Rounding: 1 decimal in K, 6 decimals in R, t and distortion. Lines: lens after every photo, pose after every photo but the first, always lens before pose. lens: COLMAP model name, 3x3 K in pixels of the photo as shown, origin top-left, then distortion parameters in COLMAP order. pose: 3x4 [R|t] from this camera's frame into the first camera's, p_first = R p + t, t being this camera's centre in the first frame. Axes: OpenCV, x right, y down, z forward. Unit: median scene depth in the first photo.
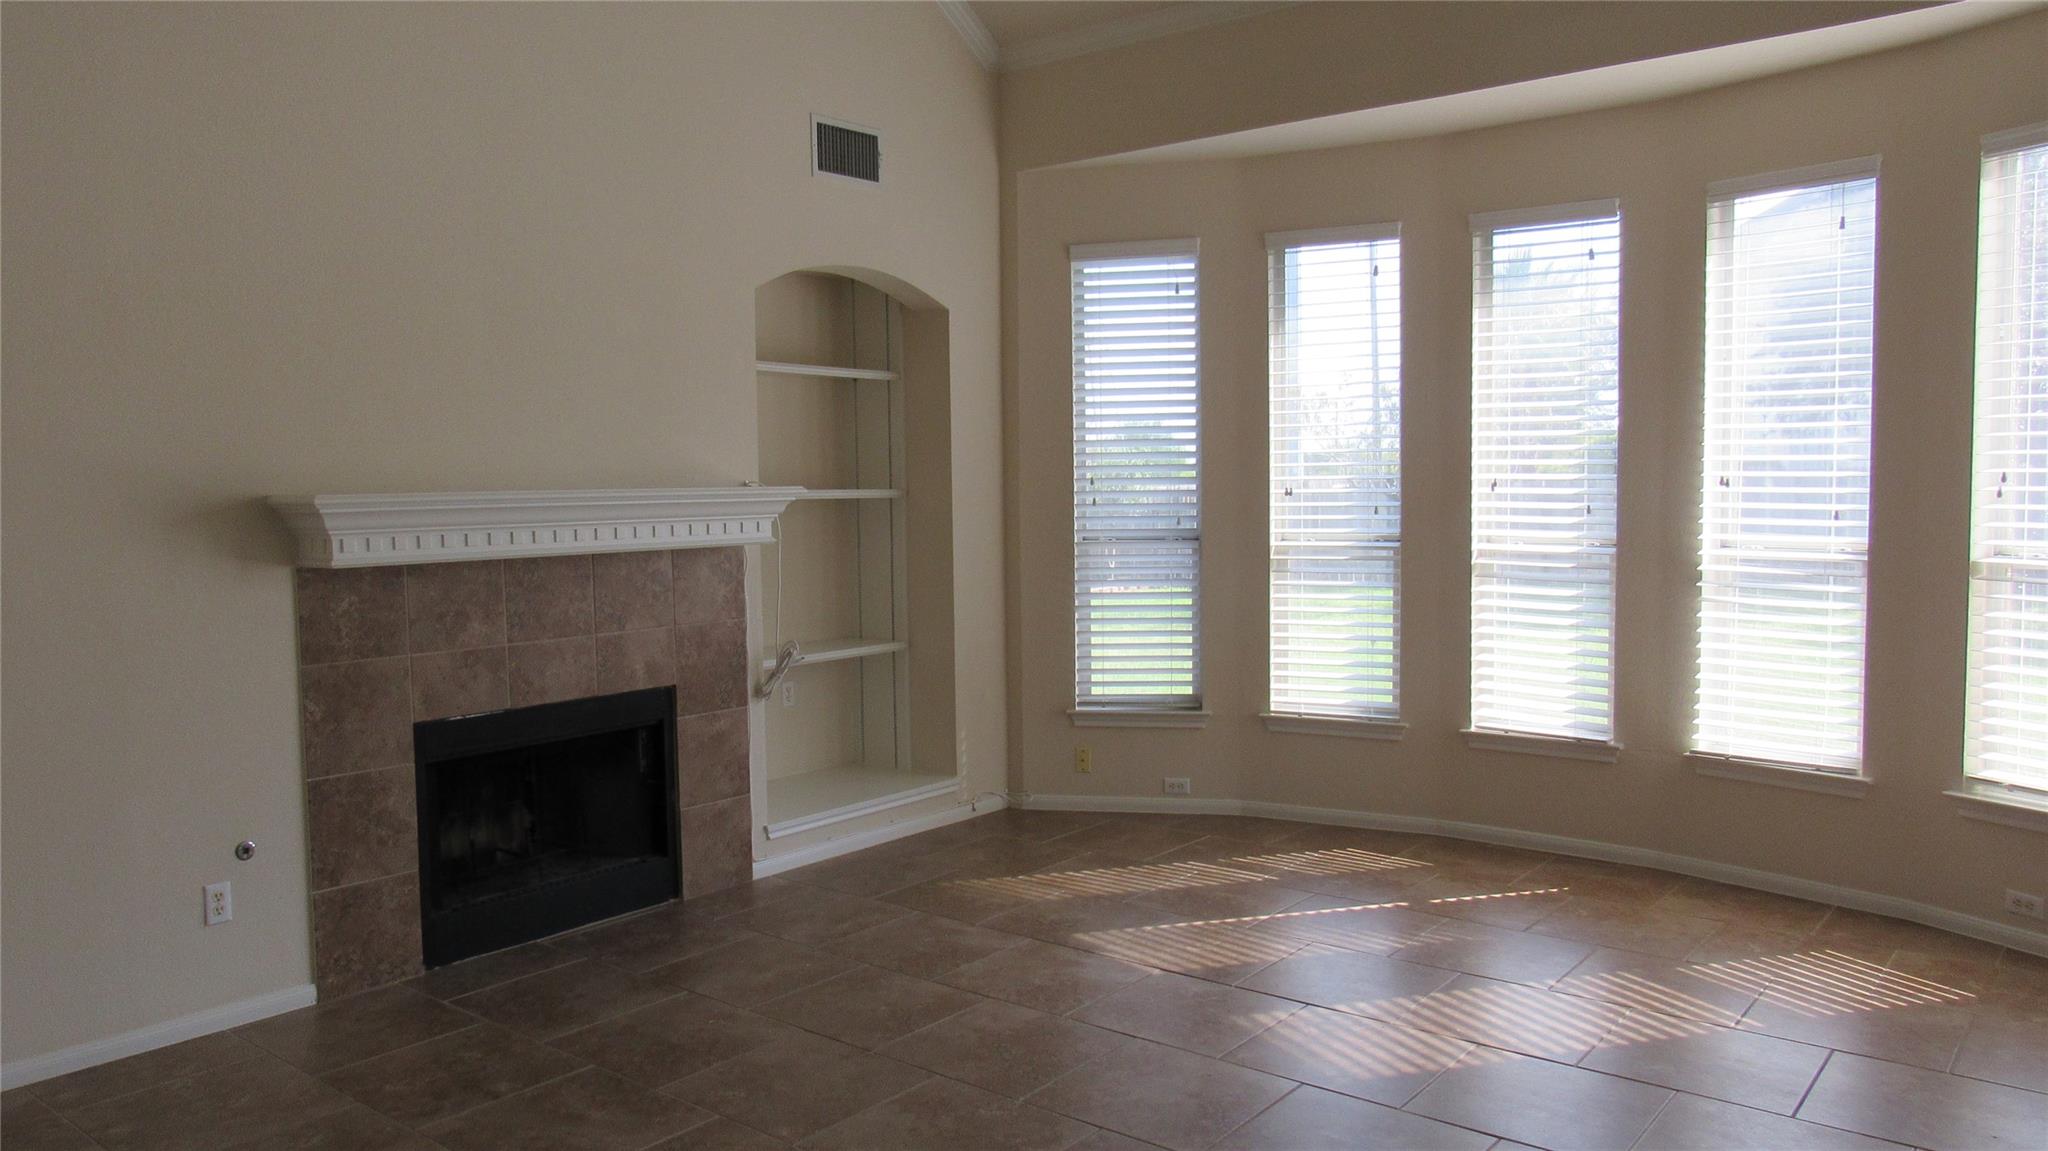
lens RADIAL K [[1483.5, 0, 1024.0], [0, 1483.5, 575.5], [0, 0, 1]] dist [-0.027668, 0.033724]
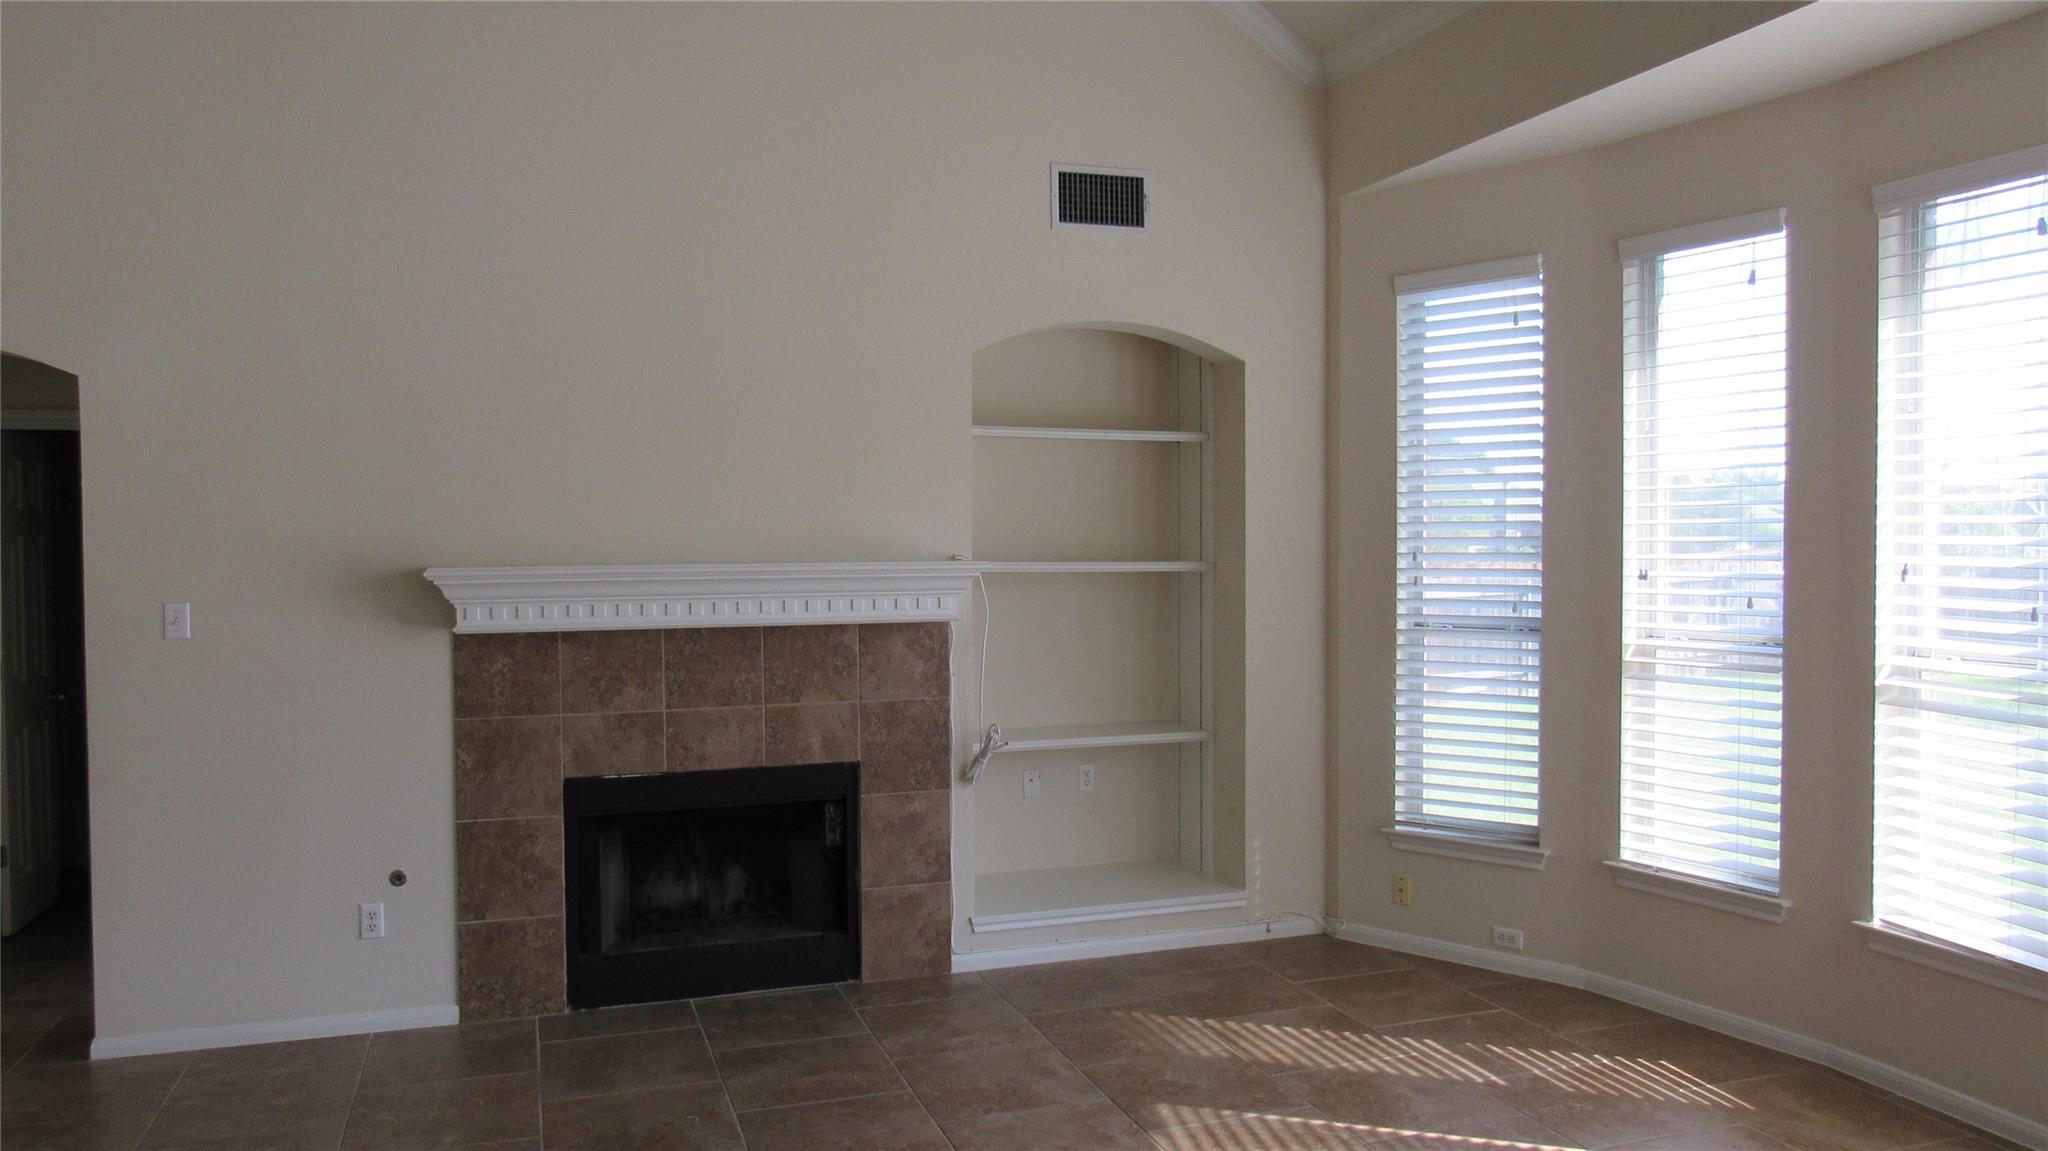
lens RADIAL K [[1483.5, 0, 1024.0], [0, 1483.5, 575.5], [0, 0, 1]] dist [-0.027668, 0.033724]
pose [[0.843450, 0.021445, -0.536780, 0.377568], [-0.039487, 0.998975, -0.022137, -0.031538], [0.535755, 0.039867, 0.843432, 0.222492]]
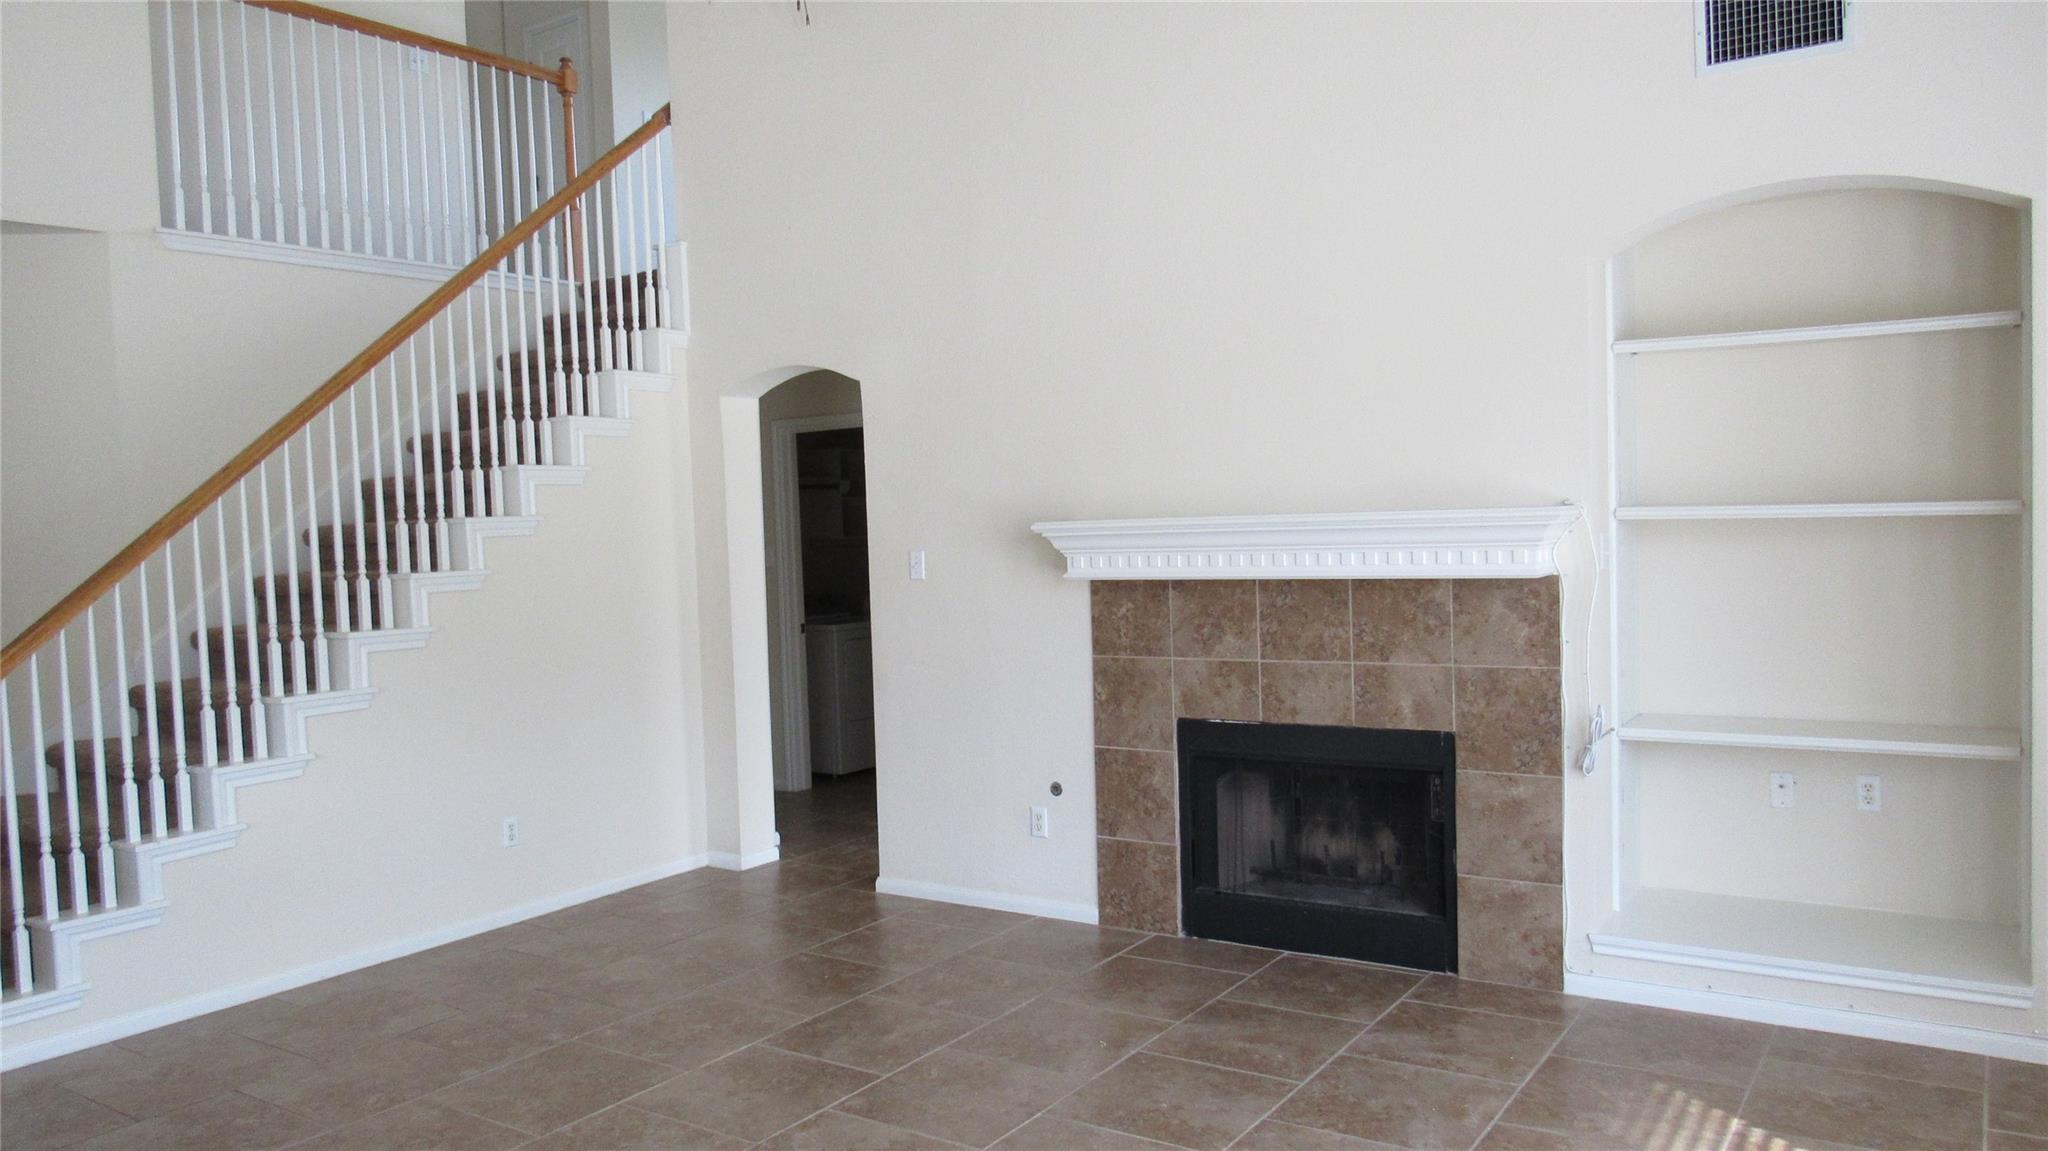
lens RADIAL K [[1483.5, 0, 1024.0], [0, 1483.5, 575.5], [0, 0, 1]] dist [-0.027668, 0.033724]
pose [[0.079716, 0.050627, -0.995531, 0.609543], [-0.033641, 0.998277, 0.048072, -0.052455], [0.996250, 0.029658, 0.081282, 0.663742]]
